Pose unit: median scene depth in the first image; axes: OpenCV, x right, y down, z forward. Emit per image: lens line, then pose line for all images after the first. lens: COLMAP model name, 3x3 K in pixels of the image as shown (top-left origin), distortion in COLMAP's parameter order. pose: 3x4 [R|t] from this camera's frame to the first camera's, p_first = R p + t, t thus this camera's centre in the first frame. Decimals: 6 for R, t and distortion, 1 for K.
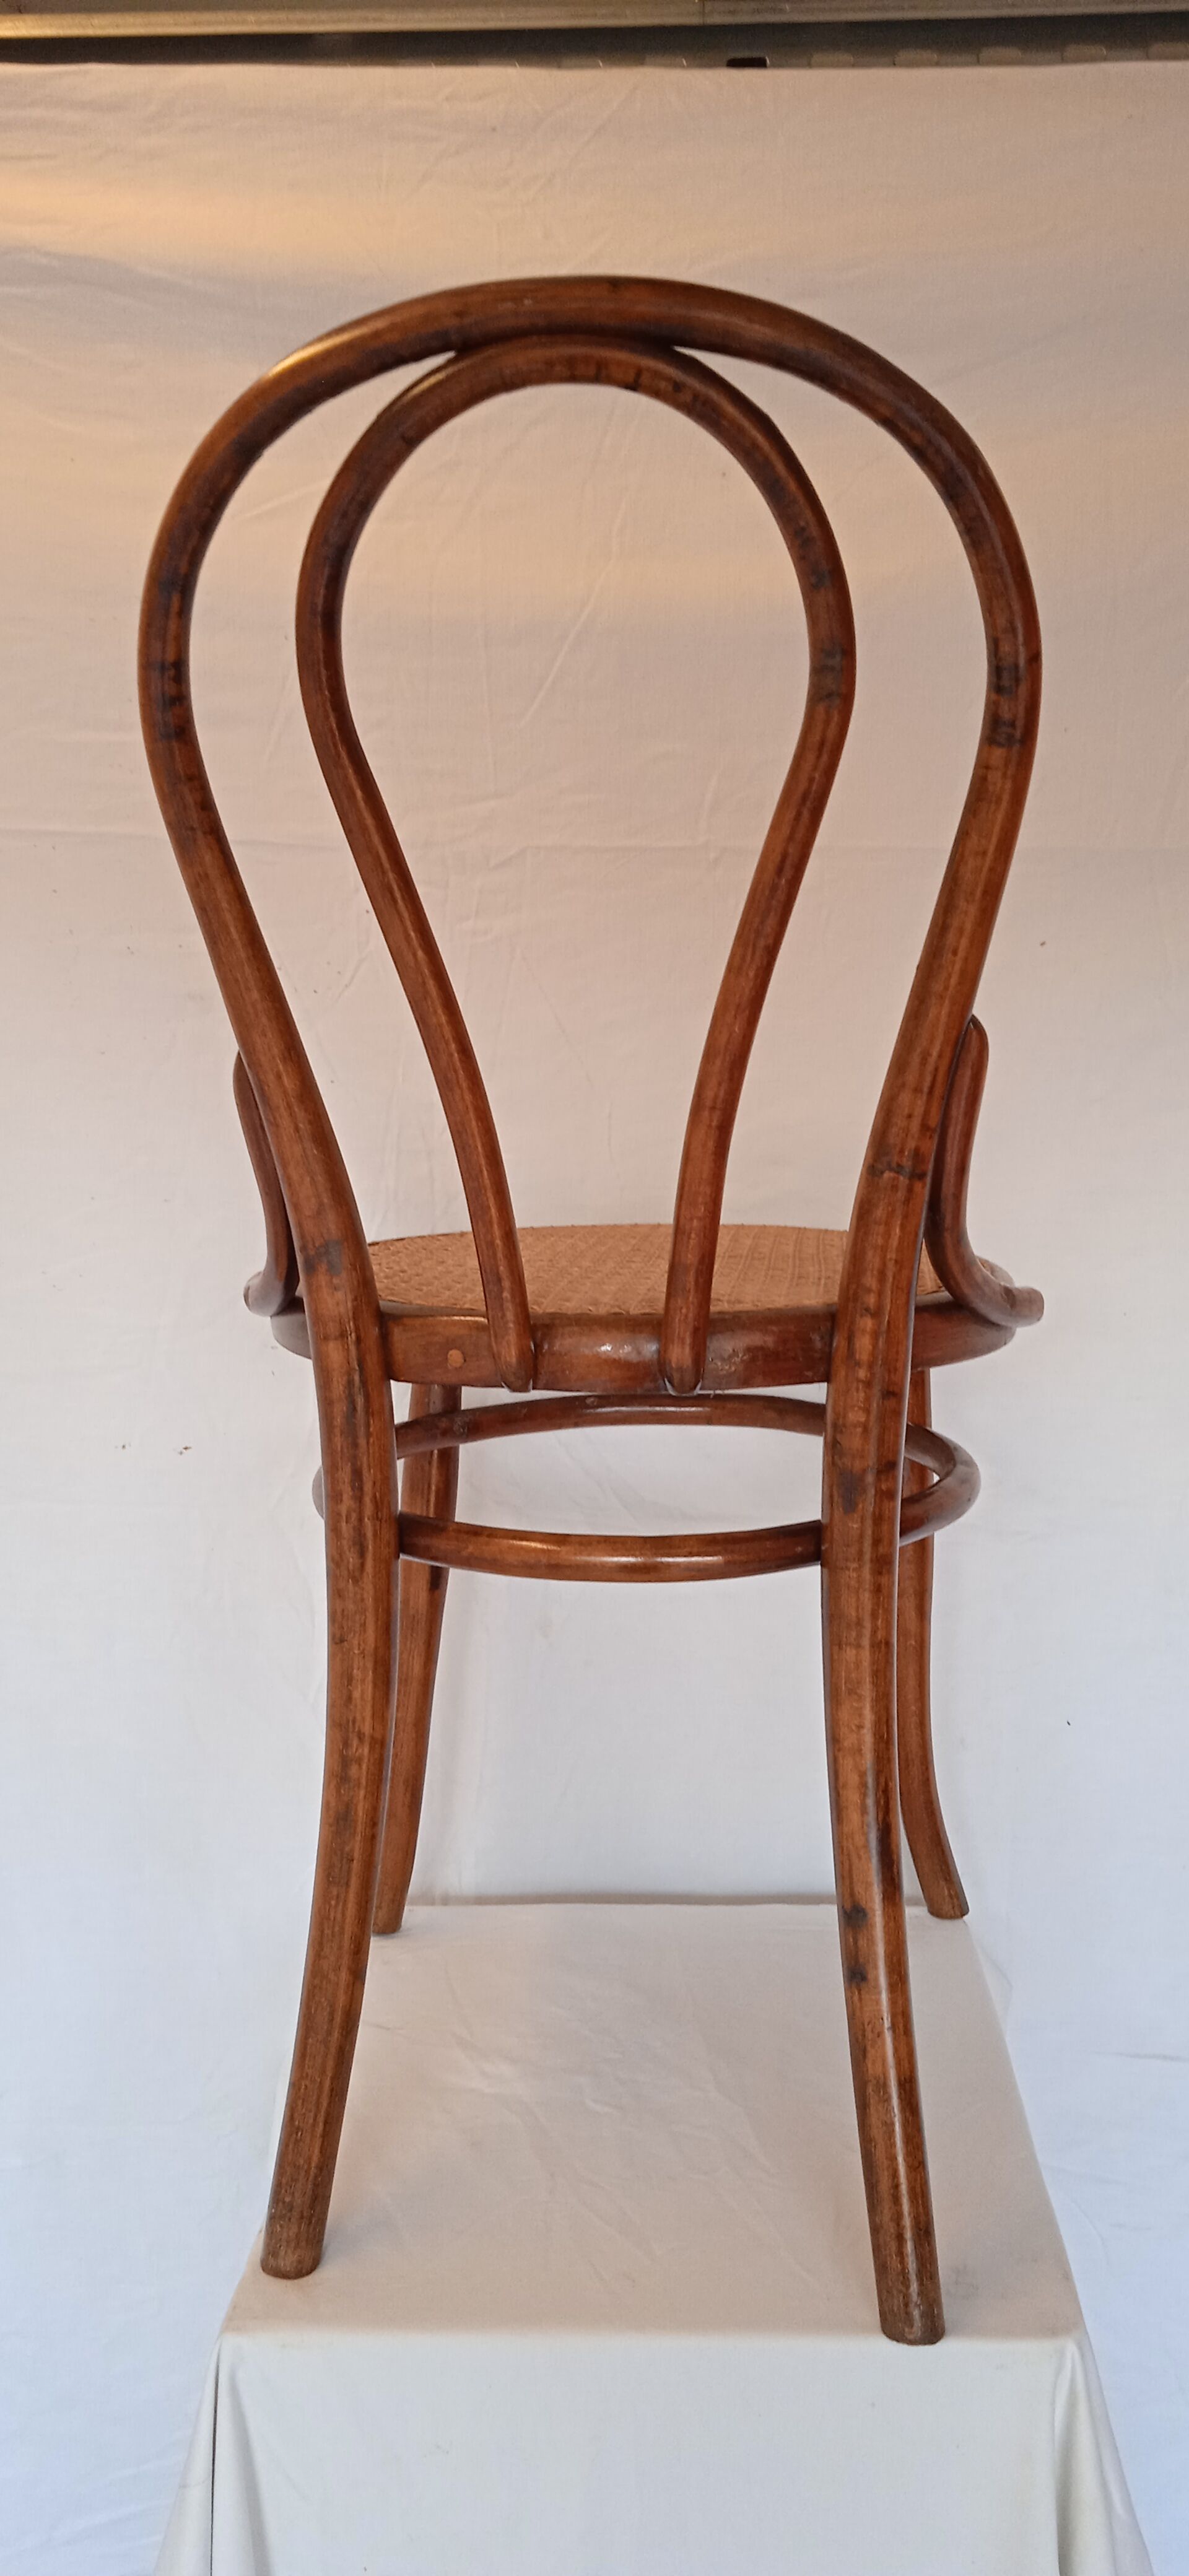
lens RADIAL K [[2054.8, 0, 605.0], [0, 2054.8, 1355.0], [0, 0, 1]] dist [0.159740, -0.141346]
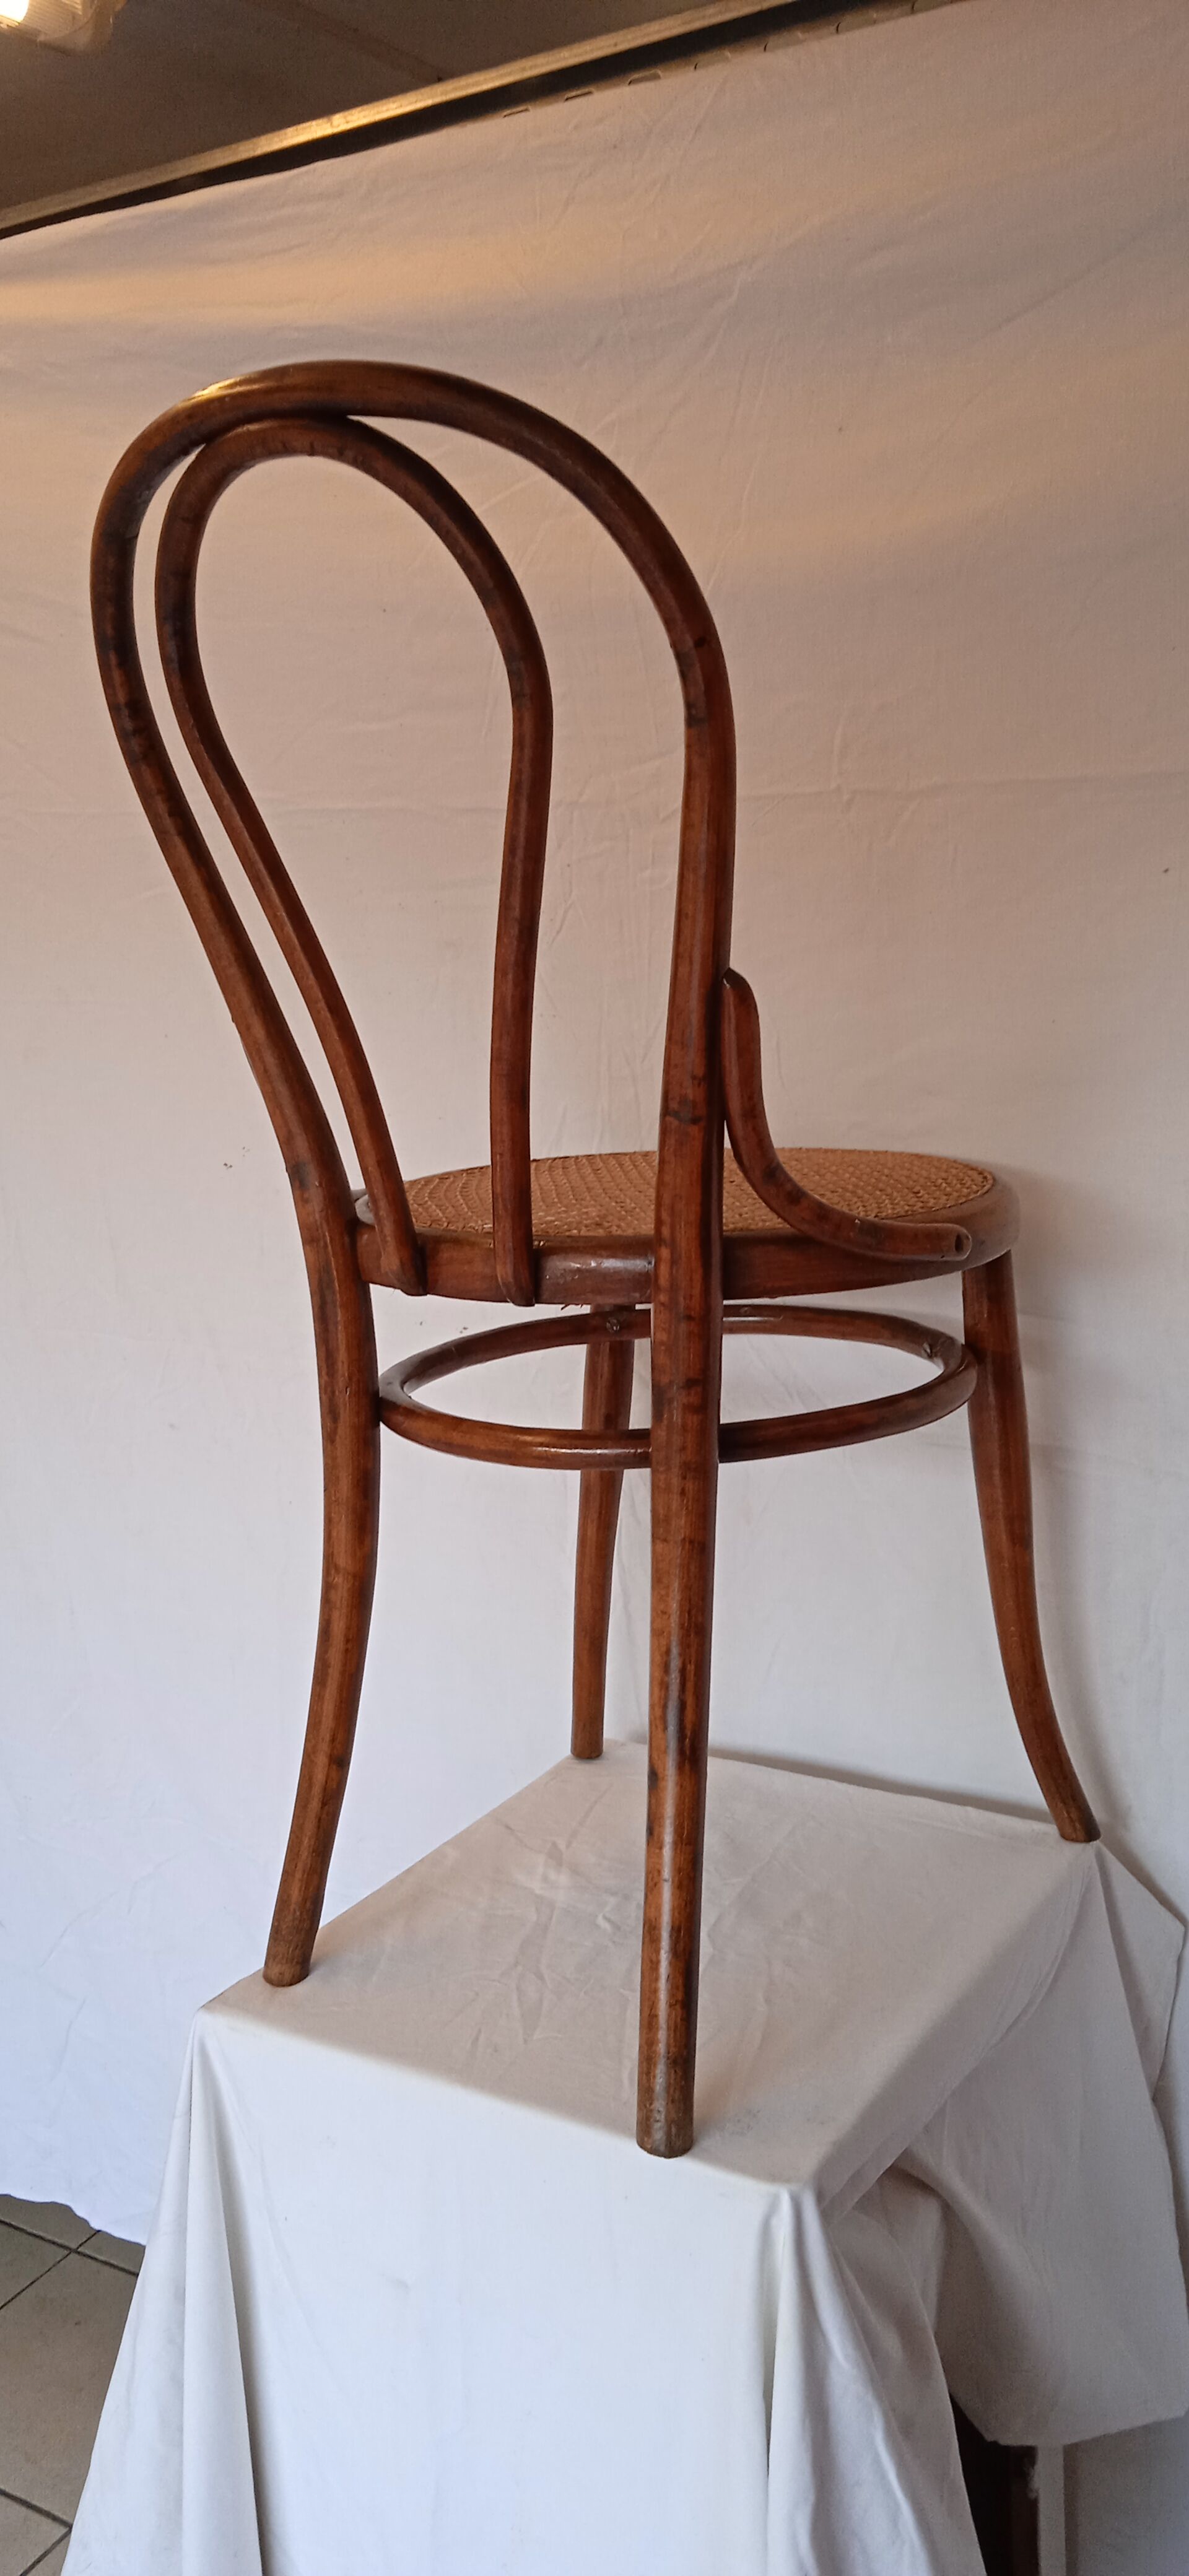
lens RADIAL K [[2054.8, 0, 605.0], [0, 2054.8, 1355.0], [0, 0, 1]] dist [0.159740, -0.141346]
pose [[0.872400, 0.076998, -0.482690, 0.538092], [-0.048734, 0.996296, 0.070846, -0.033340], [0.486357, -0.038282, 0.872921, 0.016171]]
